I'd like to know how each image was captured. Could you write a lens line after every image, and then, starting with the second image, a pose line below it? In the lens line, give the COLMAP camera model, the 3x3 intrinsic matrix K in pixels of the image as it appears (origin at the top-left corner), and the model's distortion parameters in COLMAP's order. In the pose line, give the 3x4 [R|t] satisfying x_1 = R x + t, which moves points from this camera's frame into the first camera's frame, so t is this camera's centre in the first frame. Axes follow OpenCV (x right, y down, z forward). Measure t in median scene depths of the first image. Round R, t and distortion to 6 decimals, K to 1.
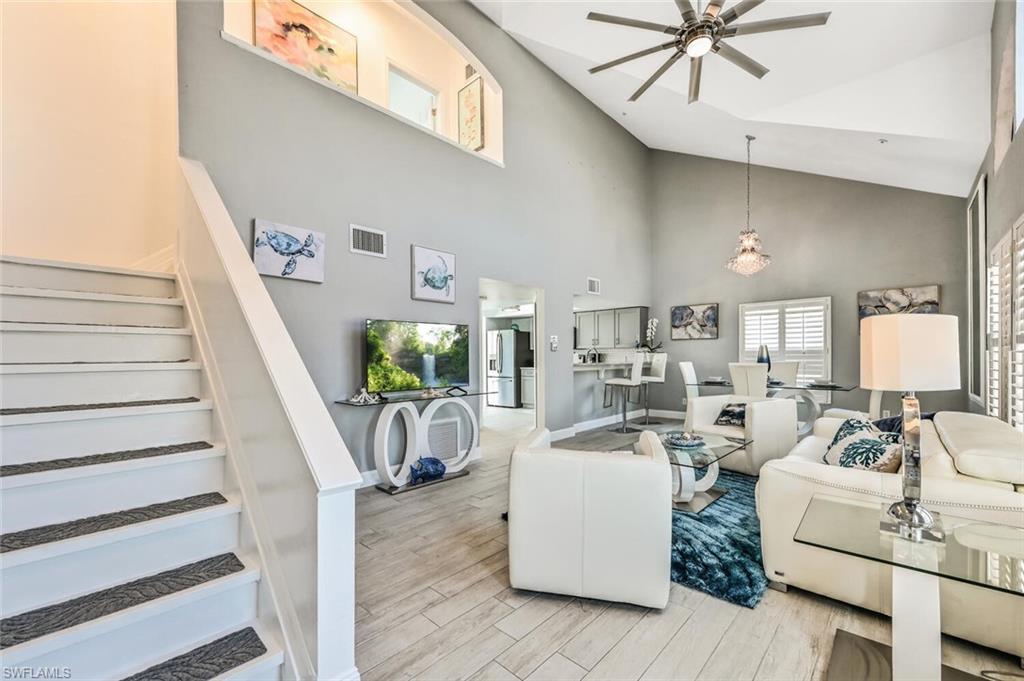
lens RADIAL K [[415.2, 0, 525.8], [0, 415.2, 355.3], [0, 0, 1]] dist [0.000278, 0.000059]
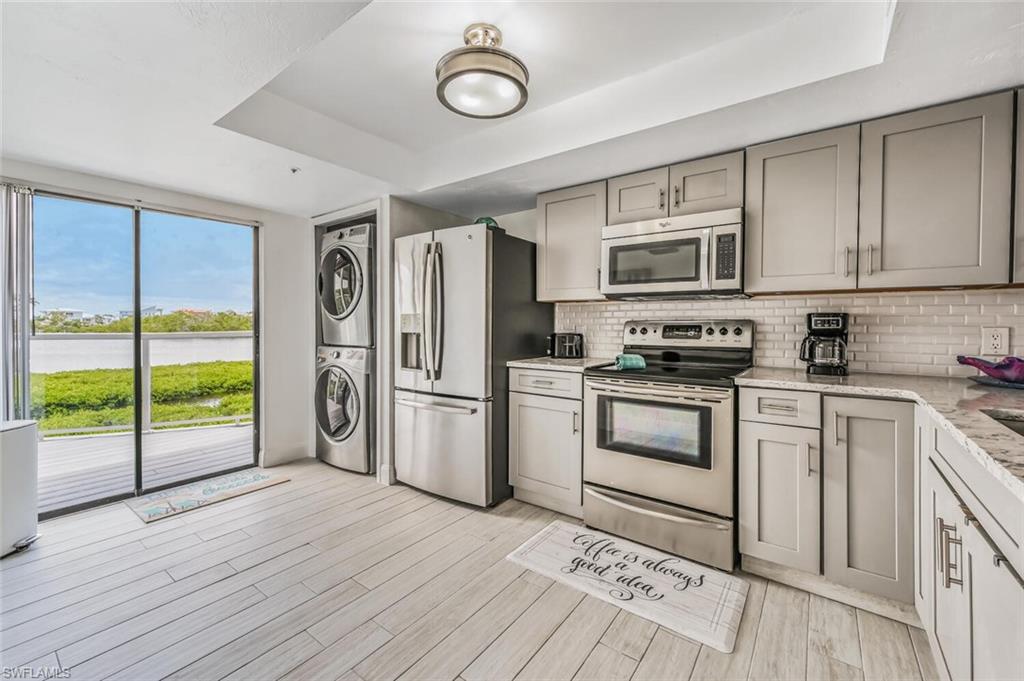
lens RADIAL K [[422.3, 0, 514.2], [0, 422.3, 326.8], [0, 0, 1]] dist [0.017455, 0.000128]
pose [[0.994904, 0.007839, 0.100525, -0.062095], [-0.008908, 0.999908, 0.010187, 0.003918], [-0.100436, -0.011030, 0.994882, 1.175116]]
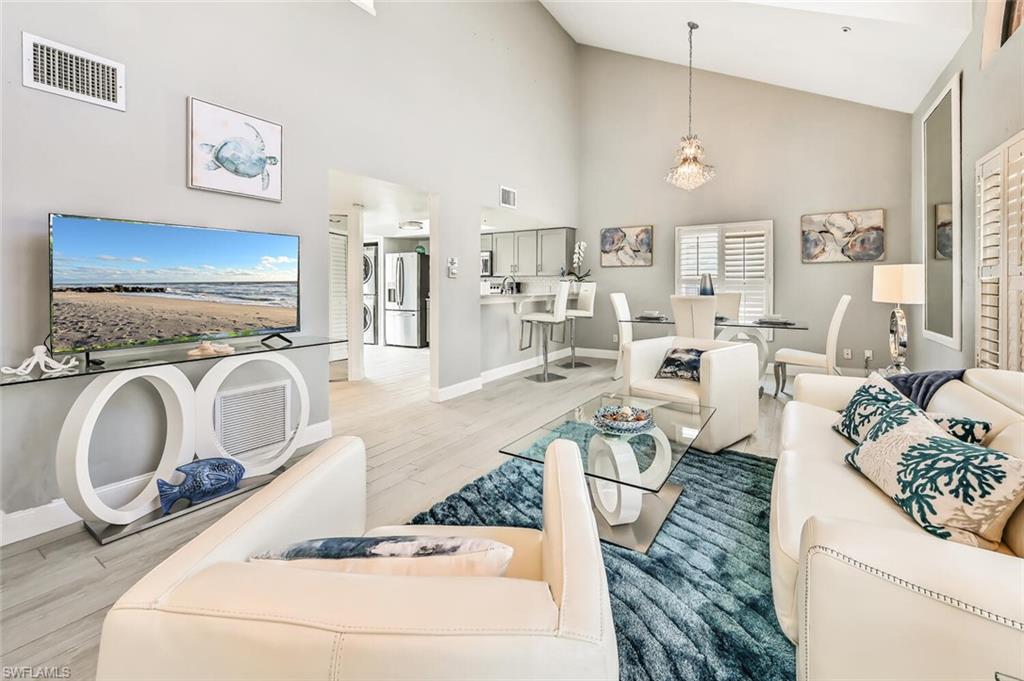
lens RADIAL K [[424.1, 0, 534.2], [0, 424.1, 283.5], [0, 0, 1]] dist [0.000316, 0.000073]
pose [[0.982808, 0.006294, 0.184523, 0.071125], [-0.006058, 0.999980, -0.001846, -0.000679], [-0.184531, 0.000697, 0.982827, 0.217523]]
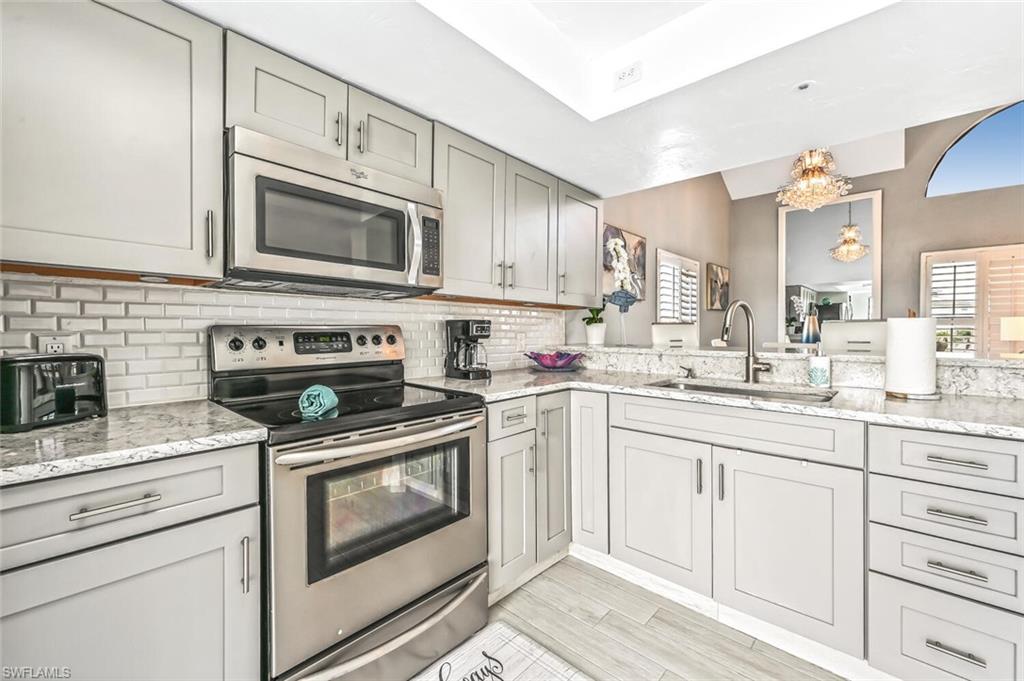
lens RADIAL K [[420.4, 0, 509.4], [0, 420.4, 336.6], [0, 0, 1]] dist [-0.000612, -0.000046]
pose [[0.005240, -0.008736, 0.999948, -0.137839], [-0.004664, 0.999951, 0.008760, 0.004988], [-0.999975, -0.004710, 0.005199, 1.482782]]
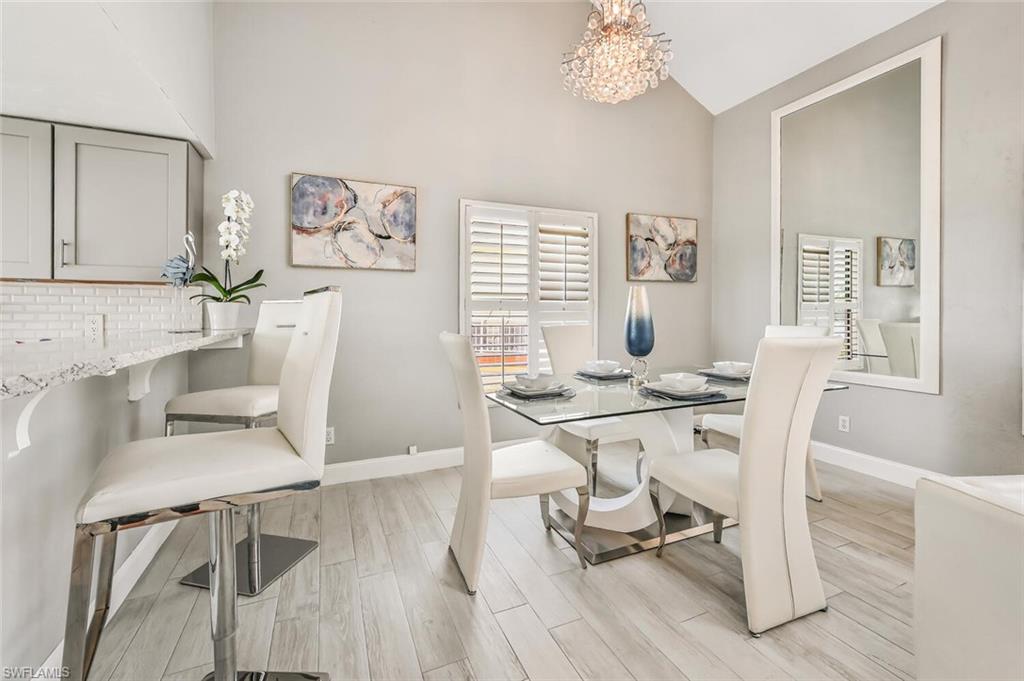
lens RADIAL K [[423.8, 0, 507.9], [0, 423.8, 313.4], [0, 0, 1]] dist [0.001464, 0.000179]
pose [[0.421144, 0.005462, 0.906977, 0.144043], [-0.003032, 0.999985, -0.004614, 0.004160], [-0.906989, -0.000807, 0.421154, 0.923109]]
